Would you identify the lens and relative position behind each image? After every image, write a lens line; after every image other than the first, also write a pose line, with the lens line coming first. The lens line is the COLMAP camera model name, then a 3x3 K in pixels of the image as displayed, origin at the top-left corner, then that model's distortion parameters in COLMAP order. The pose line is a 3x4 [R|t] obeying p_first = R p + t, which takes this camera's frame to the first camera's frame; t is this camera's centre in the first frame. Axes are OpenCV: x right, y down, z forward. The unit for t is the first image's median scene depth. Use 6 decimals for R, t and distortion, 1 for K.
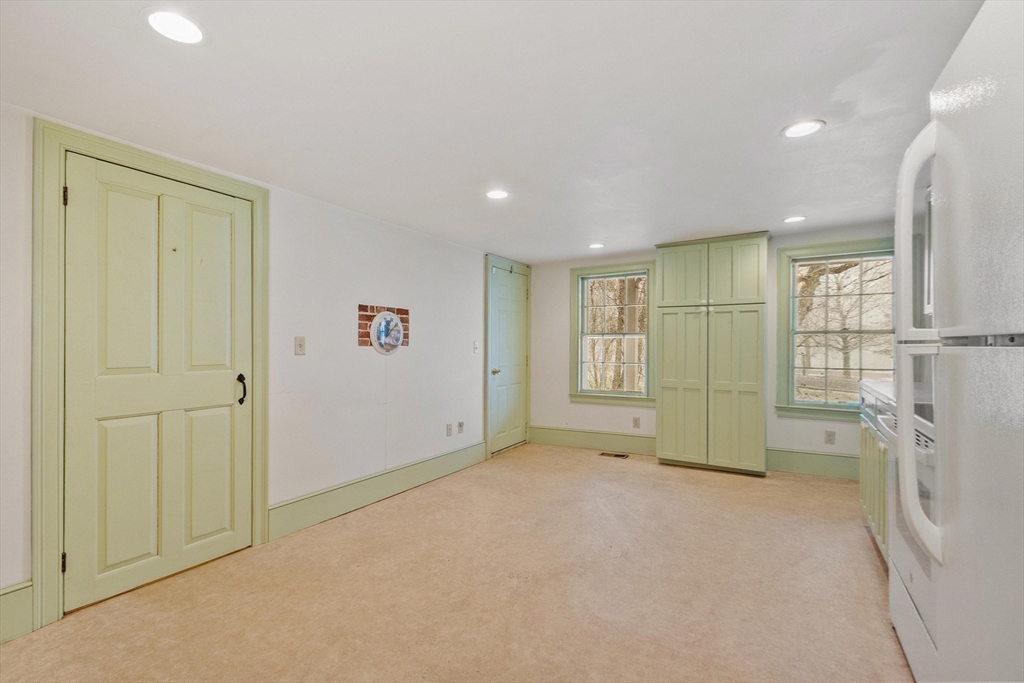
lens RADIAL K [[451.5, 0, 511.3], [0, 451.5, 346.3], [0, 0, 1]] dist [-0.001346, -0.000209]
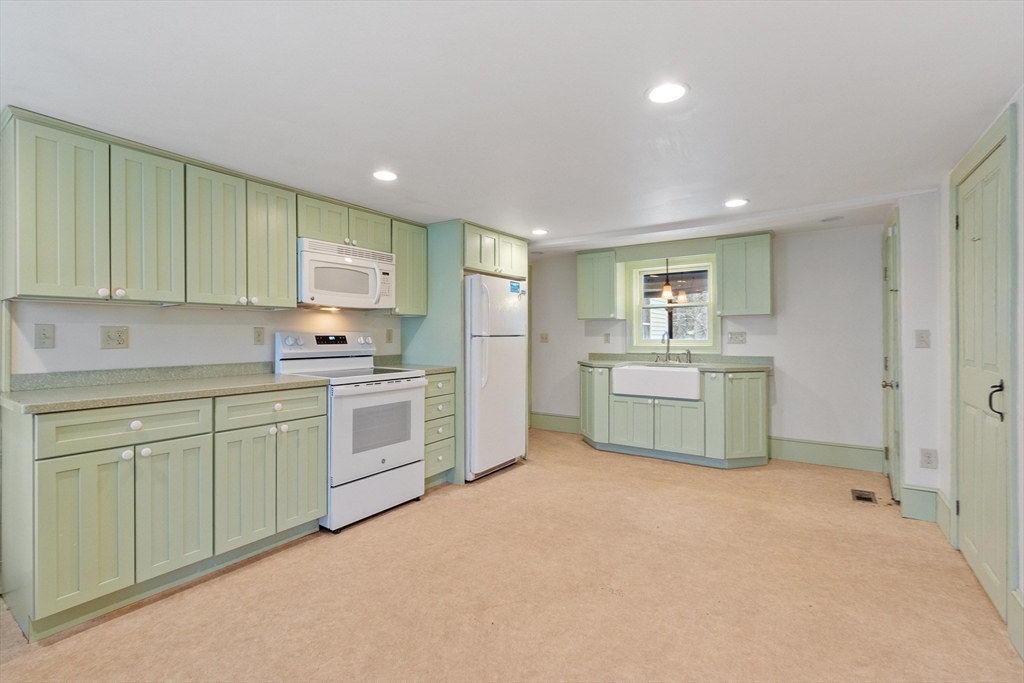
lens RADIAL K [[451.5, 0, 502.7], [0, 451.5, 333.8], [0, 0, 1]] dist [-0.001346, -0.000209]
pose [[-0.997786, 0.000591, 0.066508, 0.168774], [0.000842, 0.999993, 0.003750, -0.017766], [-0.066505, 0.003797, -0.997779, 1.841328]]
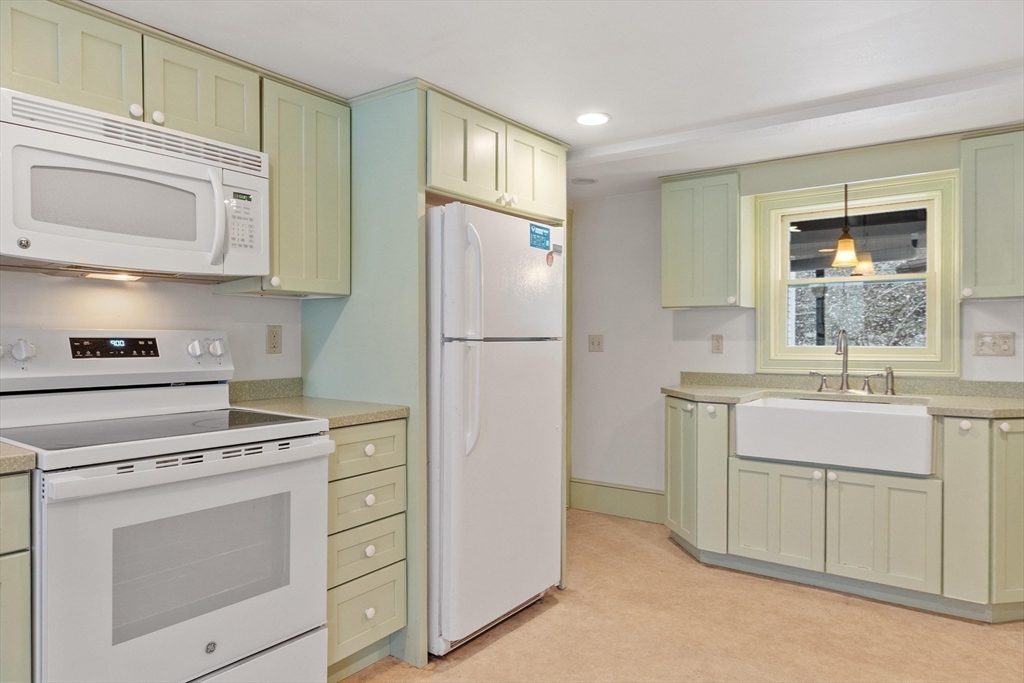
lens RADIAL K [[647.8, 0, 507.9], [0, 647.8, 344.2], [0, 0, 1]] dist [0.001356, -0.002197]
pose [[-0.995424, -0.002810, 0.095511, 0.181336], [-0.001286, 0.999871, 0.016013, -0.013387], [-0.095544, 0.015817, -0.995300, 1.316273]]
